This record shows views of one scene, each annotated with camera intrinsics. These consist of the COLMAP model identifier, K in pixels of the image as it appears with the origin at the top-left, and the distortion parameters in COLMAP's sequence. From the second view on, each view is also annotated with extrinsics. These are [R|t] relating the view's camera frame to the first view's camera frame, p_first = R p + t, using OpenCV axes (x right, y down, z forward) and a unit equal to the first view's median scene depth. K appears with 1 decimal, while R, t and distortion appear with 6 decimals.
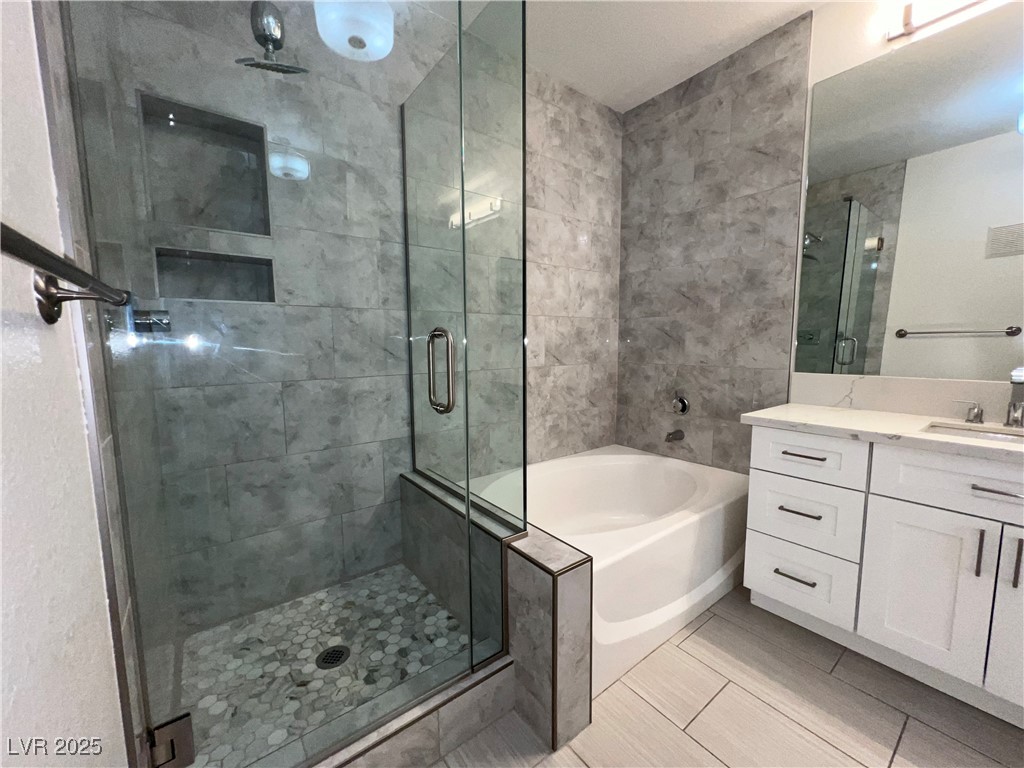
lens RADIAL K [[410.6, 0, 512.0], [0, 410.6, 386.7], [0, 0, 1]] dist [0.000728, -0.000022]
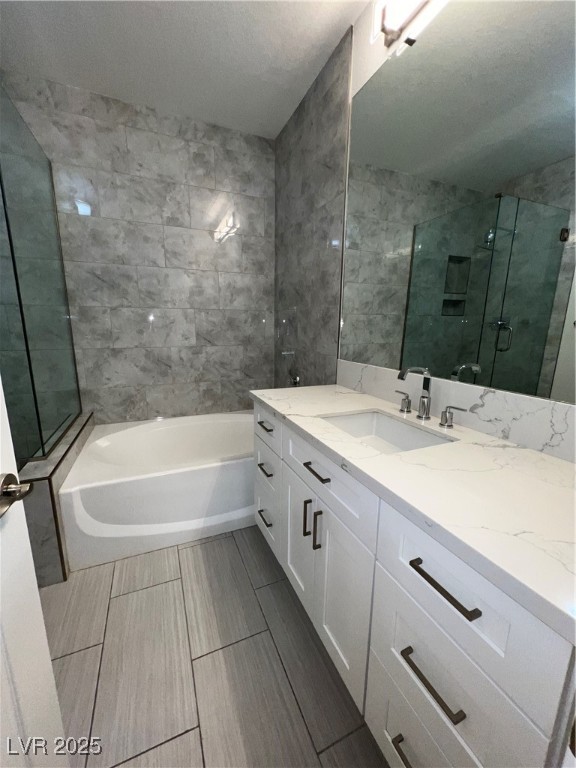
lens RADIAL K [[307.9, 0, 285.6], [0, 307.9, 385.4], [0, 0, 1]] dist [0.000728, -0.000022]
pose [[0.968188, 0.065712, -0.241441, 0.610390], [-0.043769, 0.994500, 0.095151, -0.030003], [0.246366, -0.081557, 0.965739, 0.070275]]
